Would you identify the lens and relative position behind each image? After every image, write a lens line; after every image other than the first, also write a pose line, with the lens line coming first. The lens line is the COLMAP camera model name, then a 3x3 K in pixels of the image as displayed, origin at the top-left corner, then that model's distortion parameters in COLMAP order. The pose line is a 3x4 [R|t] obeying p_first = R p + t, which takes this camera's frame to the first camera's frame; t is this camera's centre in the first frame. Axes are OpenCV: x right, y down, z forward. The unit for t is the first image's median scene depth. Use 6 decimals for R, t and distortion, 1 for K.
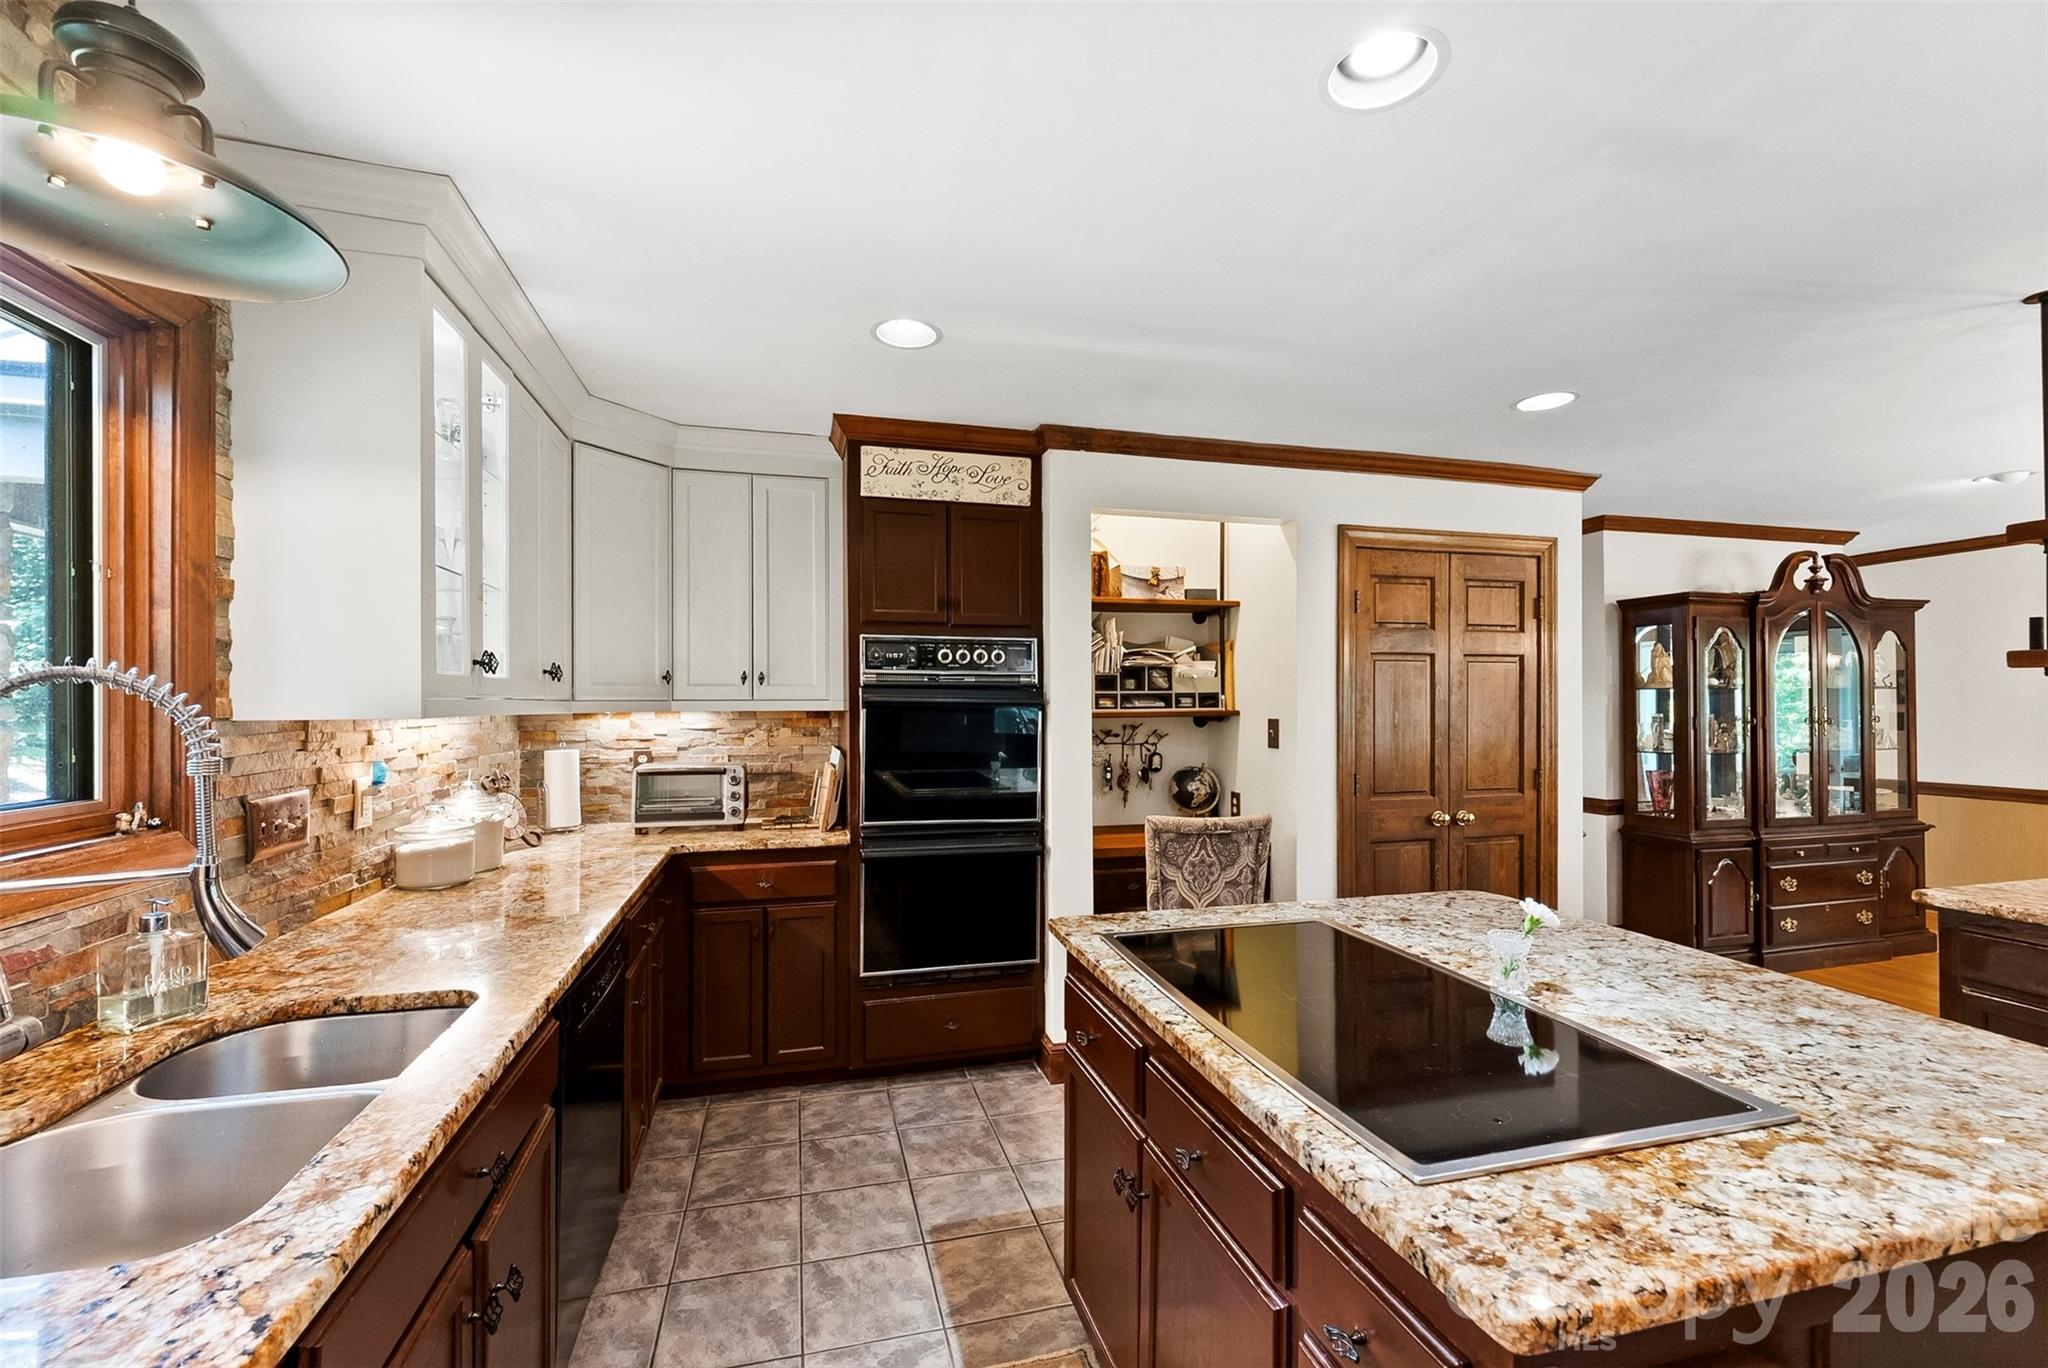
lens RADIAL K [[846.6, 0, 1016.4], [0, 846.6, 694.9], [0, 0, 1]] dist [-0.000026, 0.000900]
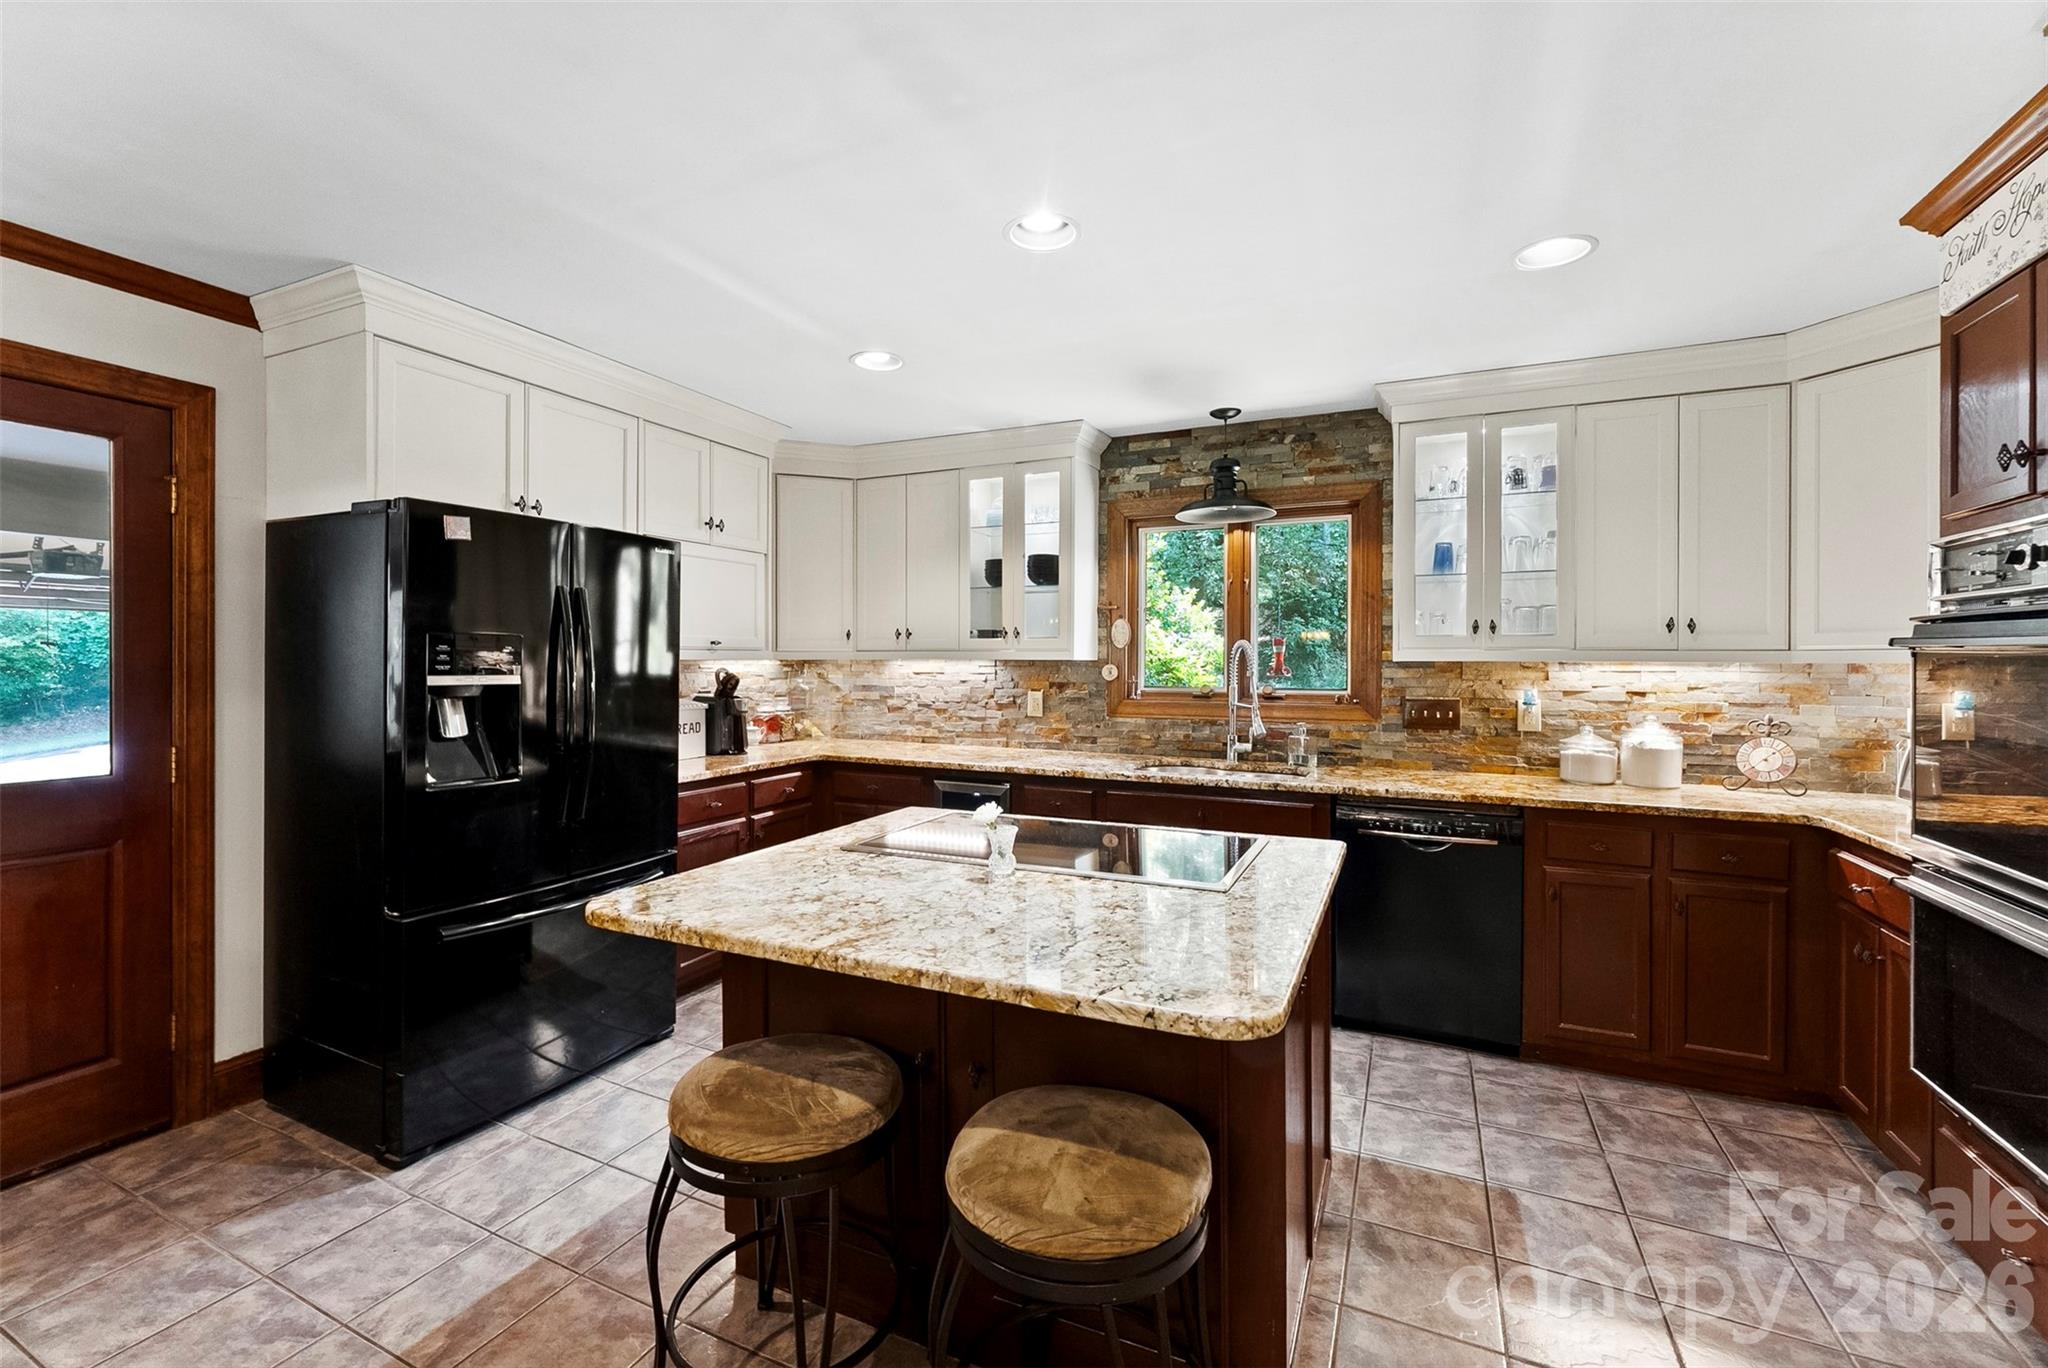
lens RADIAL K [[846.6, 0, 1028.2], [0, 846.6, 668.8], [0, 0, 1]] dist [-0.000026, 0.000900]
pose [[-0.634038, 0.004610, -0.773288, 1.096864], [0.003021, 0.999989, 0.003484, 0.030923], [0.773296, -0.000128, -0.634045, 1.311049]]
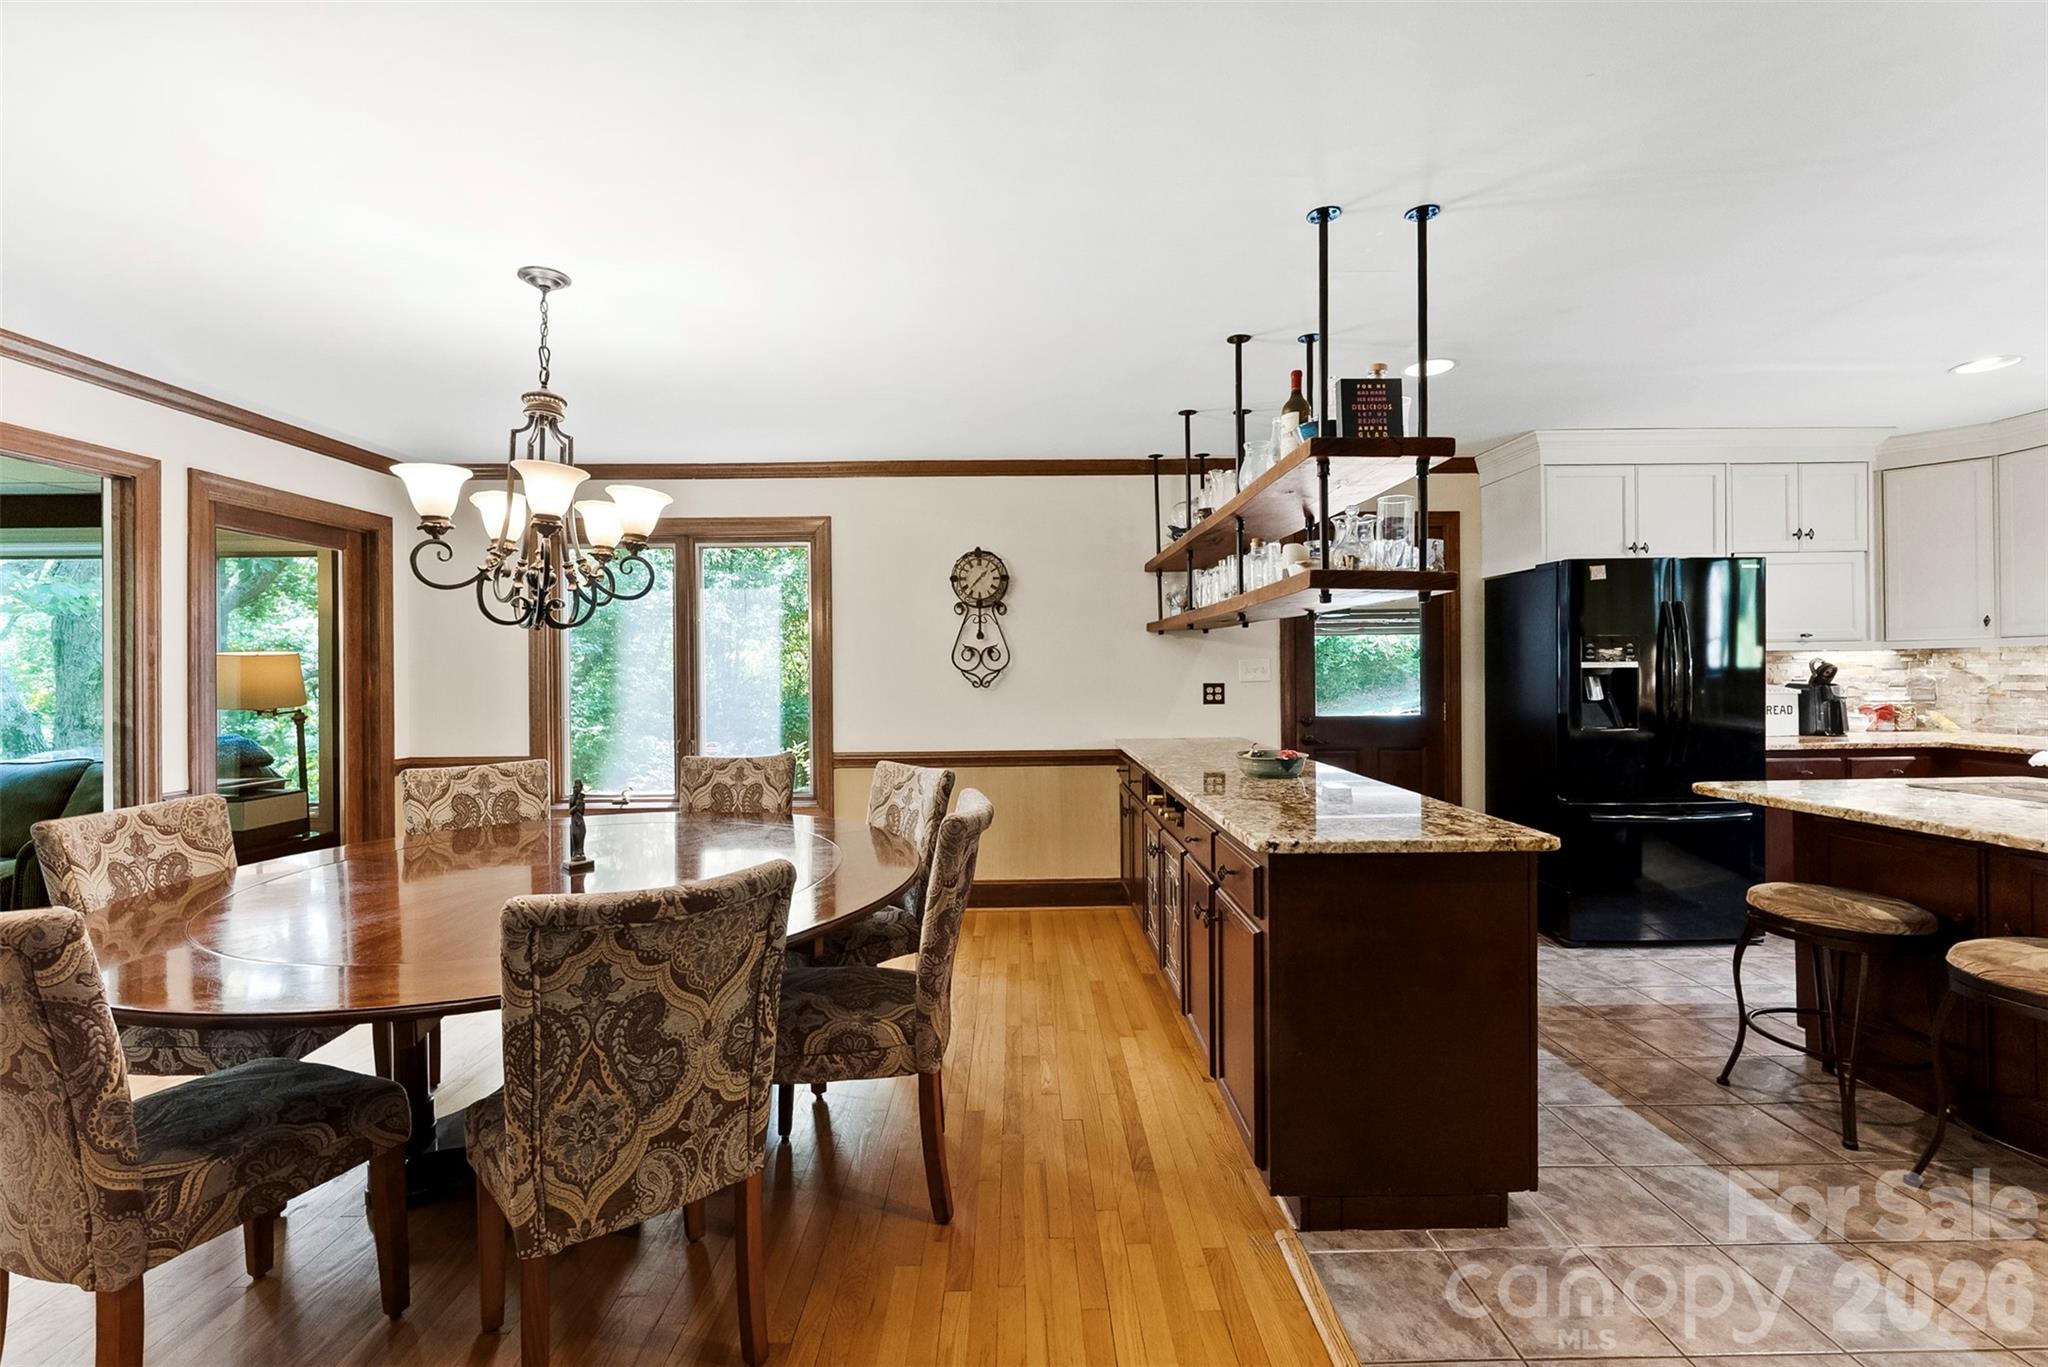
lens RADIAL K [[846.6, 0, 1037.1], [0, 846.6, 675.7], [0, 0, 1]] dist [-0.000026, 0.000900]
pose [[-0.972411, 0.012309, 0.232950, 1.712160], [0.011672, 0.999923, -0.004113, 0.086123], [-0.232982, -0.001281, -0.972480, 2.611496]]
